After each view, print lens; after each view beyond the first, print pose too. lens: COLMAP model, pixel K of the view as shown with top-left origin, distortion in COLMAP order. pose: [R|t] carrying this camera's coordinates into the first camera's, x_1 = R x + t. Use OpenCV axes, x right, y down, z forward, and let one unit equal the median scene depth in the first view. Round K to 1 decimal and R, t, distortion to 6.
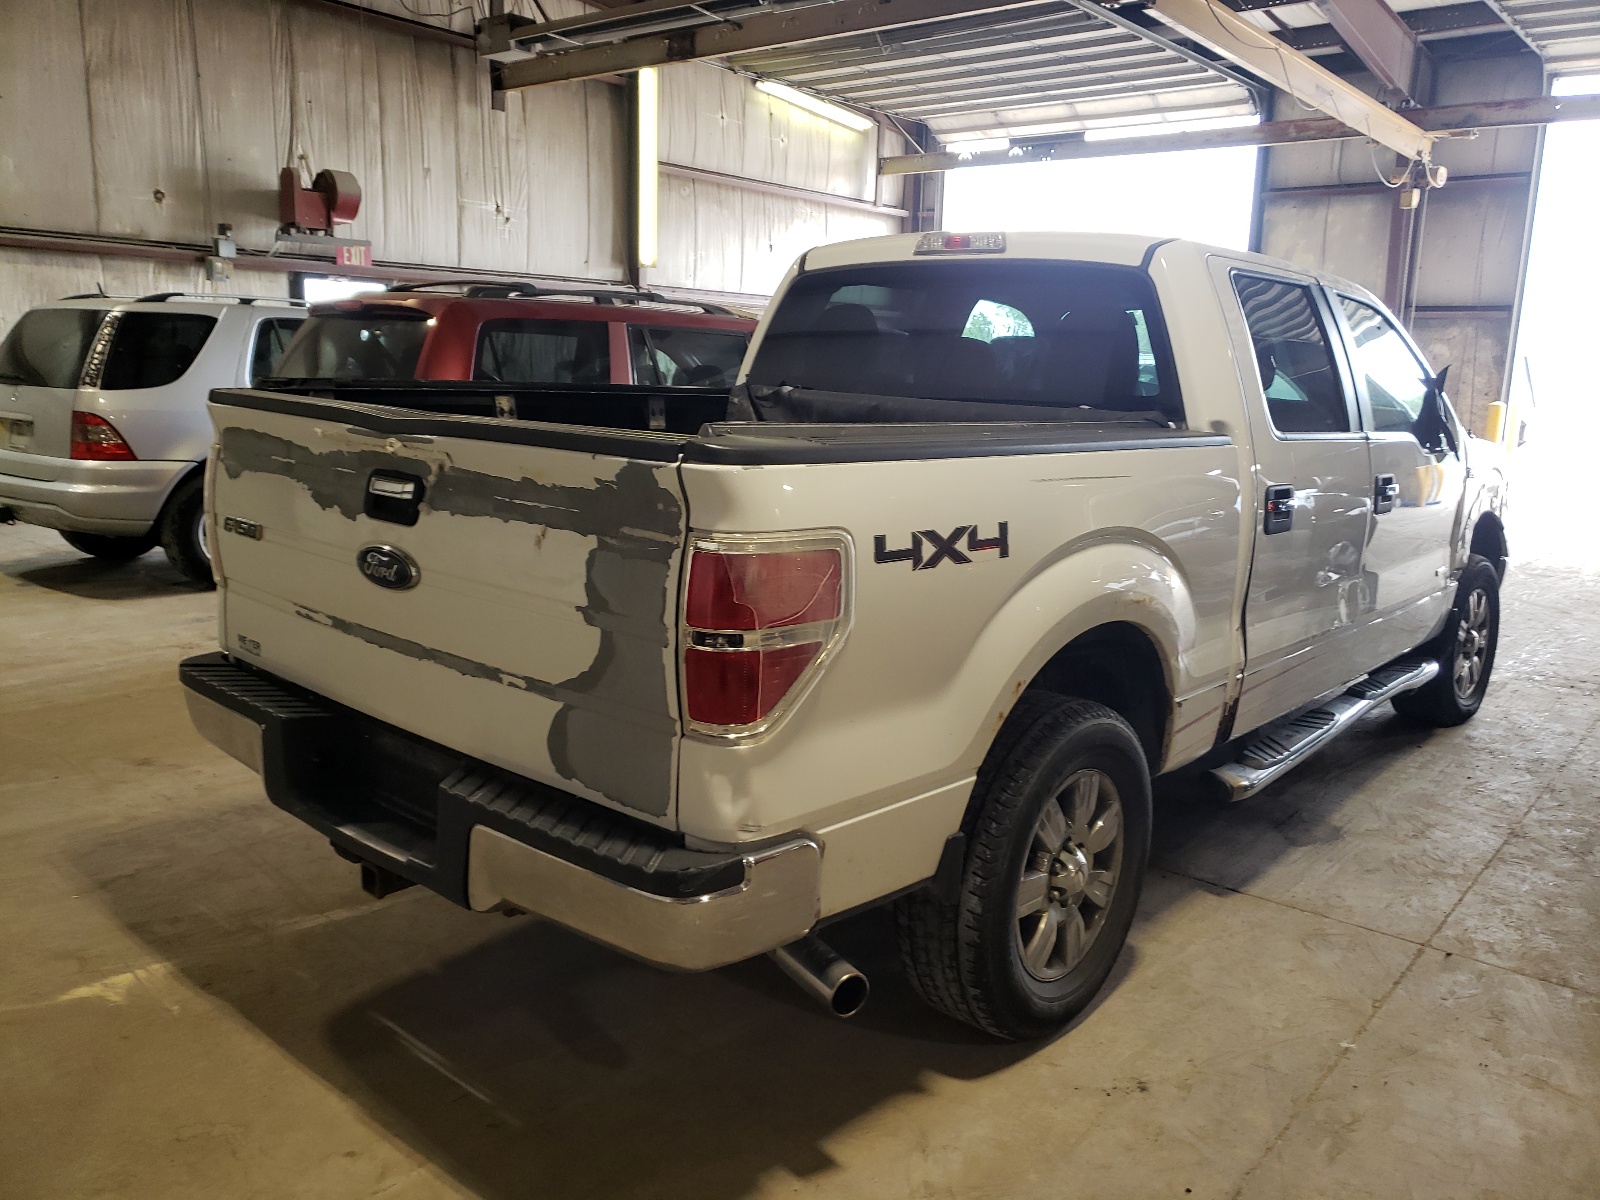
lens RADIAL K [[1326.2, 0, 800.0], [0, 1326.2, 600.0], [0, 0, 1]] dist [0.017294, 0.009029]
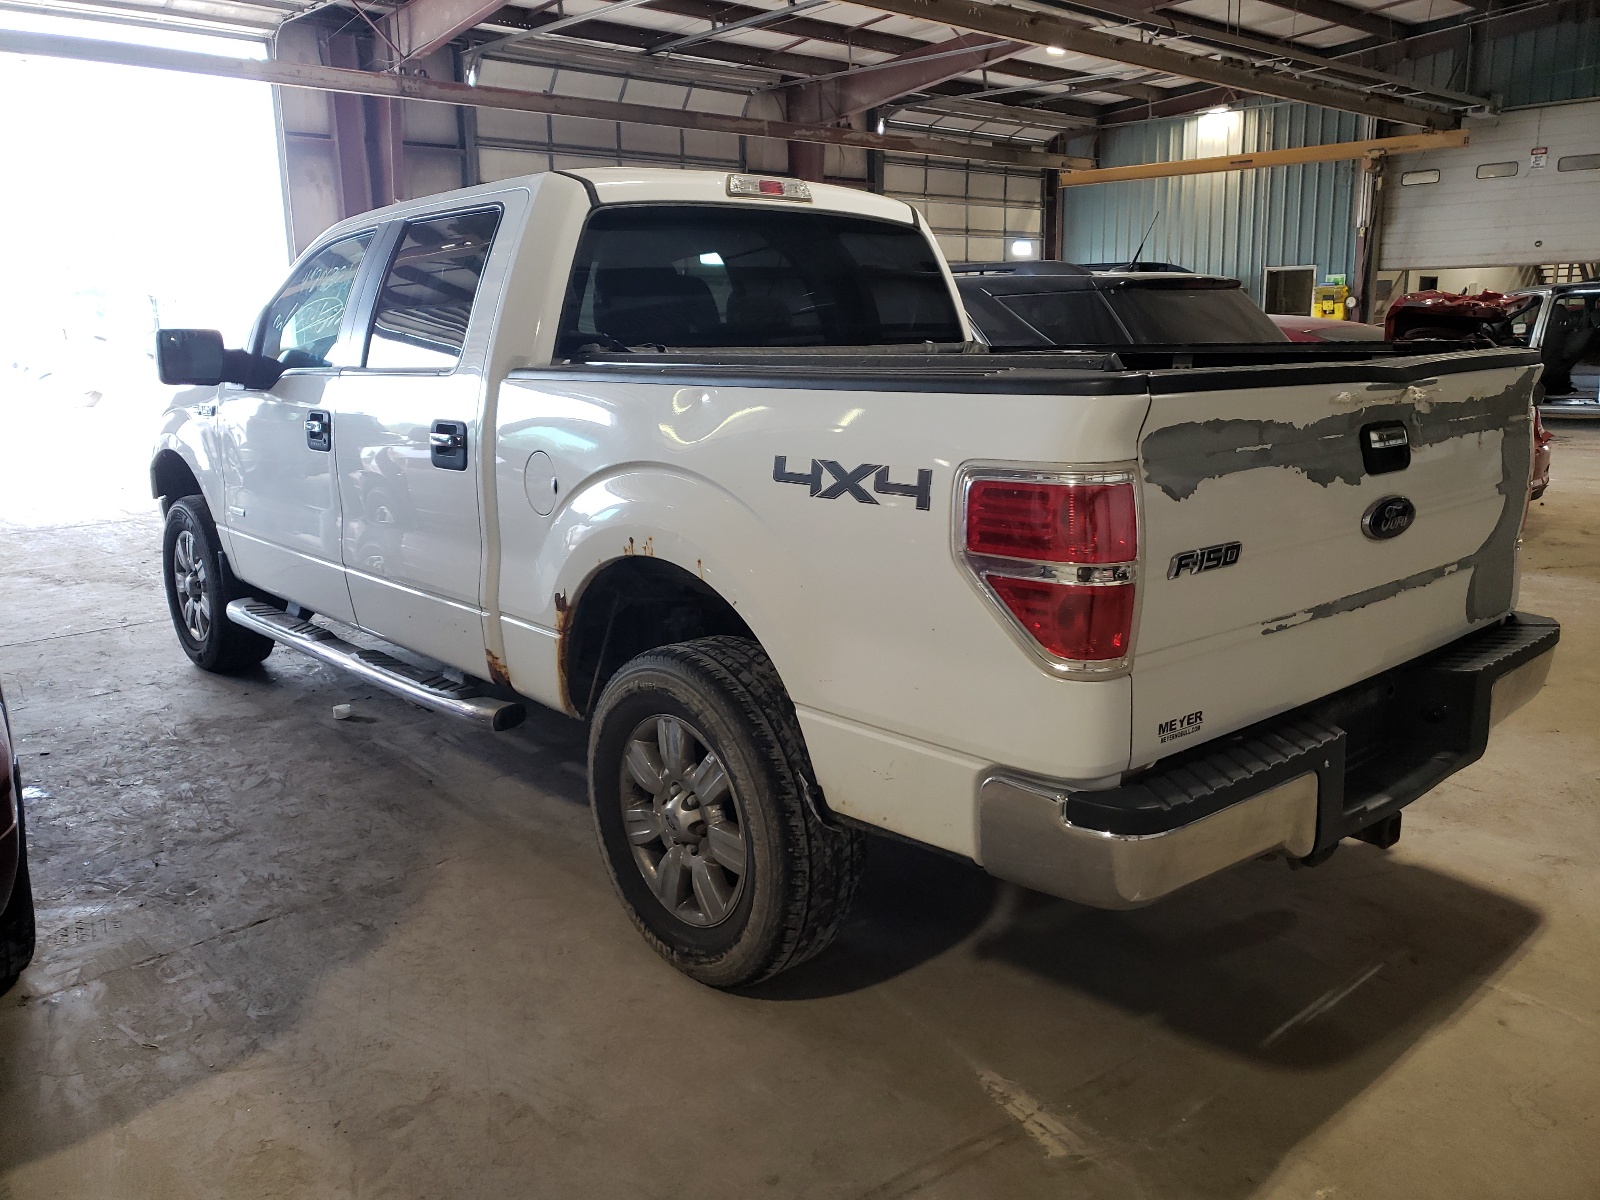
lens RADIAL K [[1326.2, 0, 800.0], [0, 1326.2, 600.0], [0, 0, 1]] dist [0.017294, 0.009029]
pose [[0.076884, -0.235558, 0.968814, -1.229264], [0.206941, 0.954300, 0.215607, -0.252768], [-0.975328, 0.183911, 0.122117, 1.221402]]
